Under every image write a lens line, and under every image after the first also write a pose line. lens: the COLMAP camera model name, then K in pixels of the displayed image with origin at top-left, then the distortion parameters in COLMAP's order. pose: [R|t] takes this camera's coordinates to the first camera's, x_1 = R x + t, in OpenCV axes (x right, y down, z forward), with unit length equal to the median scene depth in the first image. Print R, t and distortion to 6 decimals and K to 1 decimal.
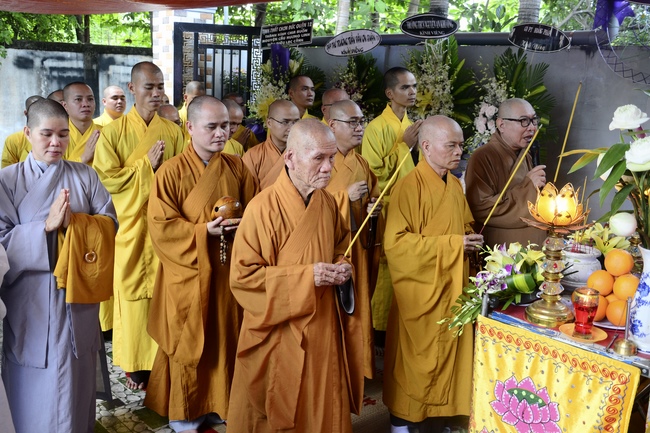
lens RADIAL K [[632.6, 0, 294.4], [0, 632.6, 215.3], [0, 0, 1]] dist [-0.134940, 0.165980]
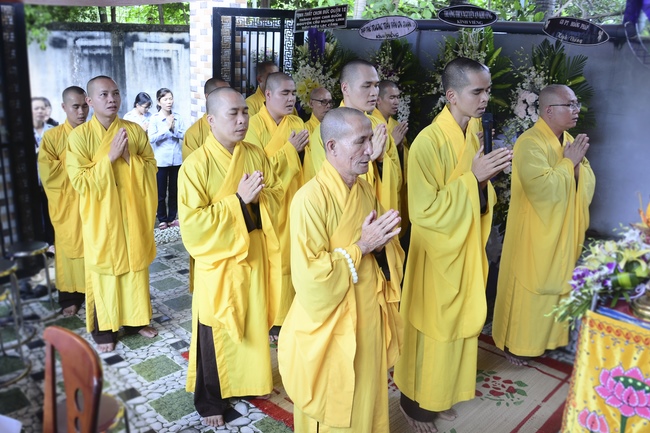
lens RADIAL K [[571.1, 0, 298.8], [0, 571.1, 216.3], [0, 0, 1]] dist [-0.185681, 0.123923]
pose [[0.999817, -0.014698, 0.012256, -0.094231], [0.013687, 0.996795, 0.078817, -0.037364], [-0.013375, -0.078635, 0.996814, 0.024609]]
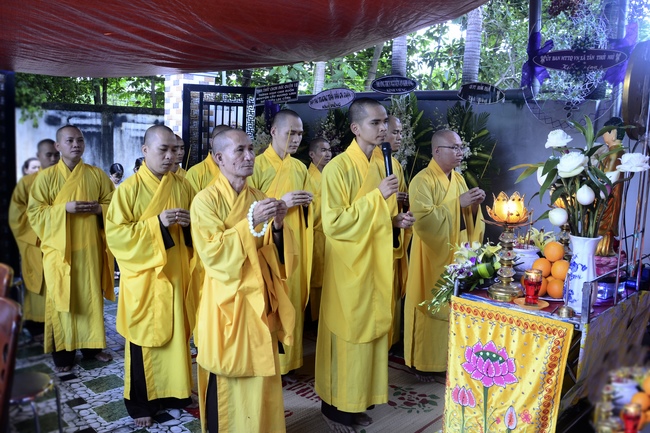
lens RADIAL K [[536.8, 0, 296.9], [0, 536.8, 213.3], [0, 0, 1]] dist [-0.176389, 0.083153]
pose [[0.998973, -0.007622, 0.044660, -0.029129], [0.010720, 0.997520, -0.069556, 0.026056], [-0.044020, 0.069963, 0.996578, -0.032333]]
